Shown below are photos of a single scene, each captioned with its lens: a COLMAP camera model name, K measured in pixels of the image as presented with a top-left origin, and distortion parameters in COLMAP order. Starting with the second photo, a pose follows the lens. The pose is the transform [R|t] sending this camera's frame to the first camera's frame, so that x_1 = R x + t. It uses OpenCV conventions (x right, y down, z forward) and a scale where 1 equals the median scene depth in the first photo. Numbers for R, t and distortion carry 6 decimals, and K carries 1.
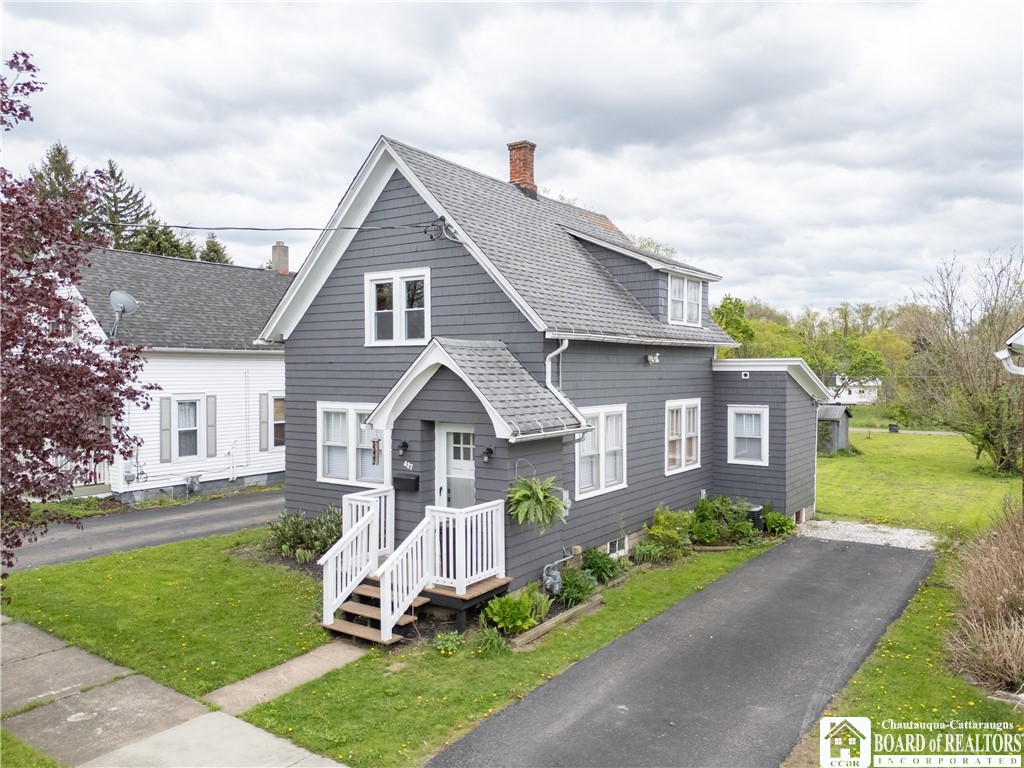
lens RADIAL K [[751.1, 0, 512.0], [0, 751.1, 384.0], [0, 0, 1]] dist [0.081052, -0.086040]
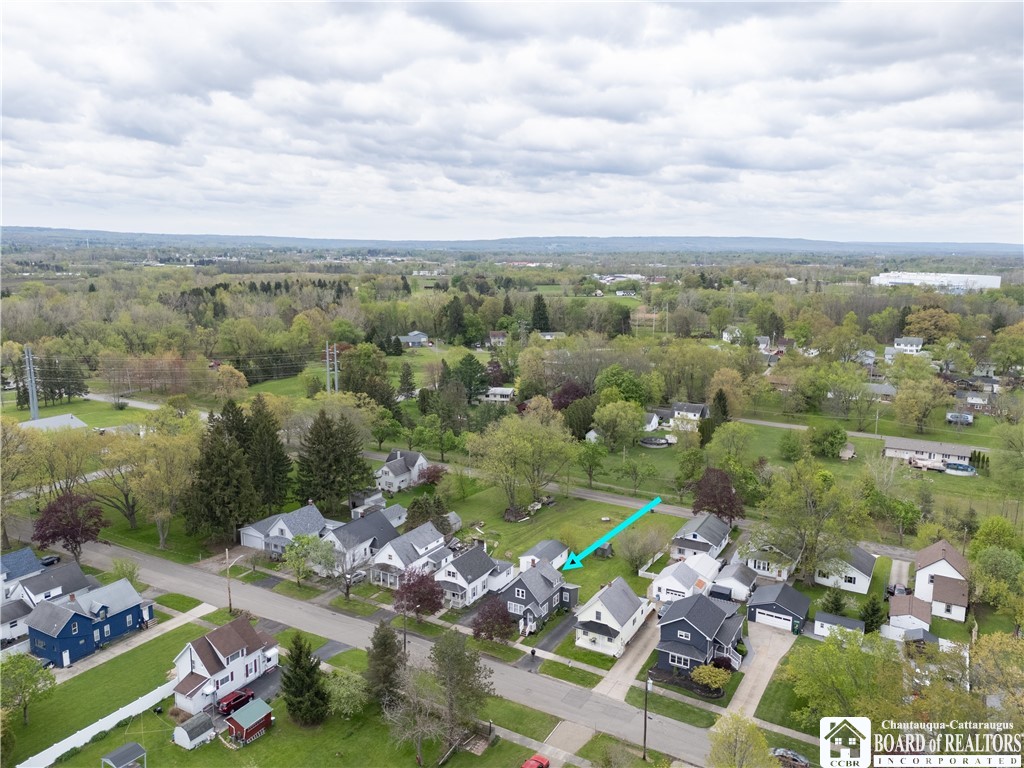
lens RADIAL K [[751.1, 0, 512.0], [0, 751.1, 384.0], [0, 0, 1]] dist [0.081052, -0.086040]
pose [[0.996250, -0.005676, 0.086330, -0.951193], [-0.008365, 0.986852, 0.161412, -3.722559], [-0.086111, -0.161529, 0.983104, -6.803976]]
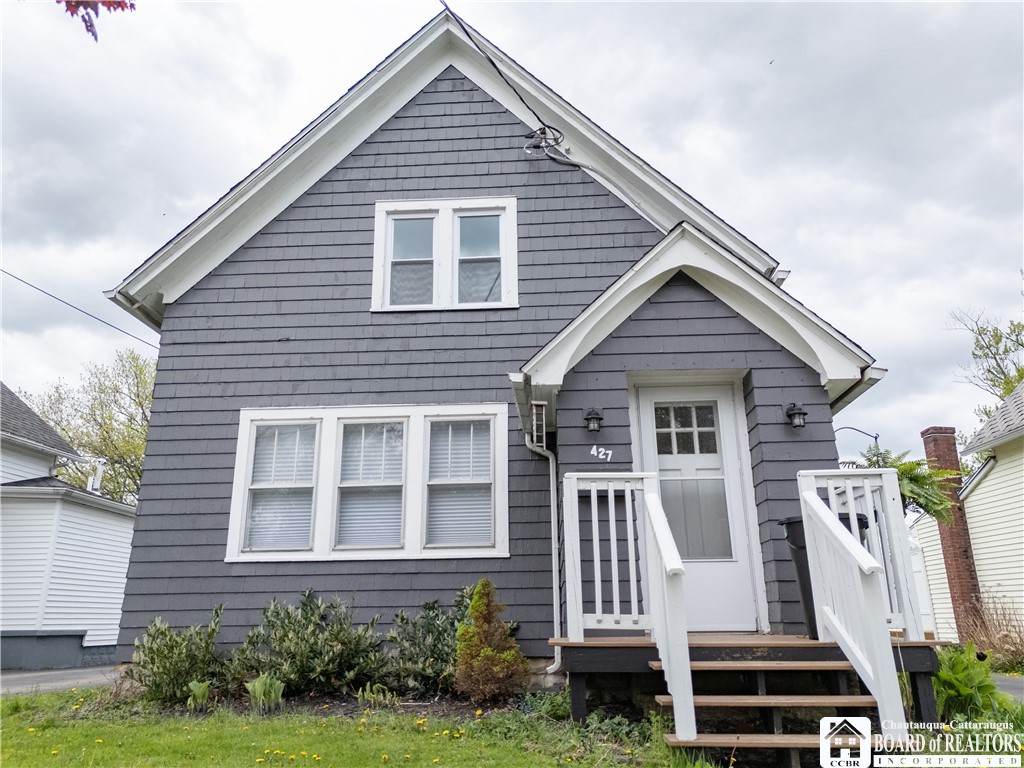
lens RADIAL K [[751.1, 0, 512.0], [0, 751.1, 384.0], [0, 0, 1]] dist [0.081052, -0.086040]
pose [[0.855013, 0.145671, 0.497728, -0.396518], [0.018263, 0.950687, -0.309613, 0.192069], [-0.518285, 0.273813, 0.810190, 0.500706]]
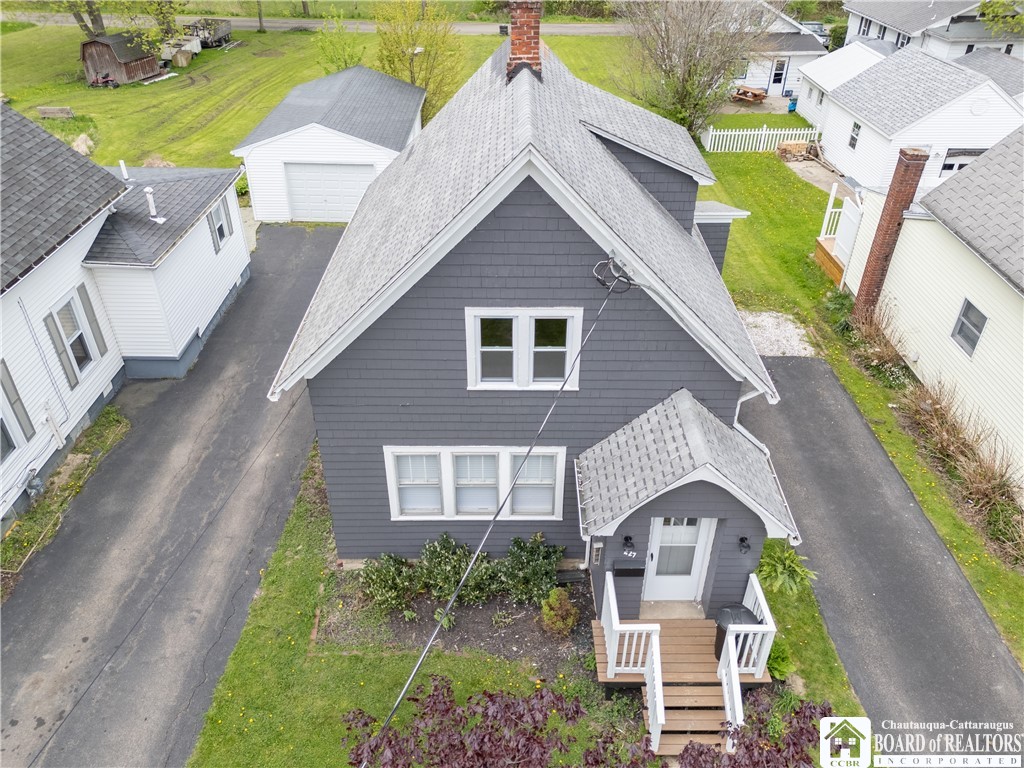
lens RADIAL K [[751.1, 0, 512.0], [0, 751.1, 384.0], [0, 0, 1]] dist [0.081052, -0.086040]
pose [[0.821078, -0.319800, 0.472820, -0.540074], [0.007158, 0.834026, 0.551678, -0.498546], [-0.570771, -0.449586, 0.687090, 0.456161]]
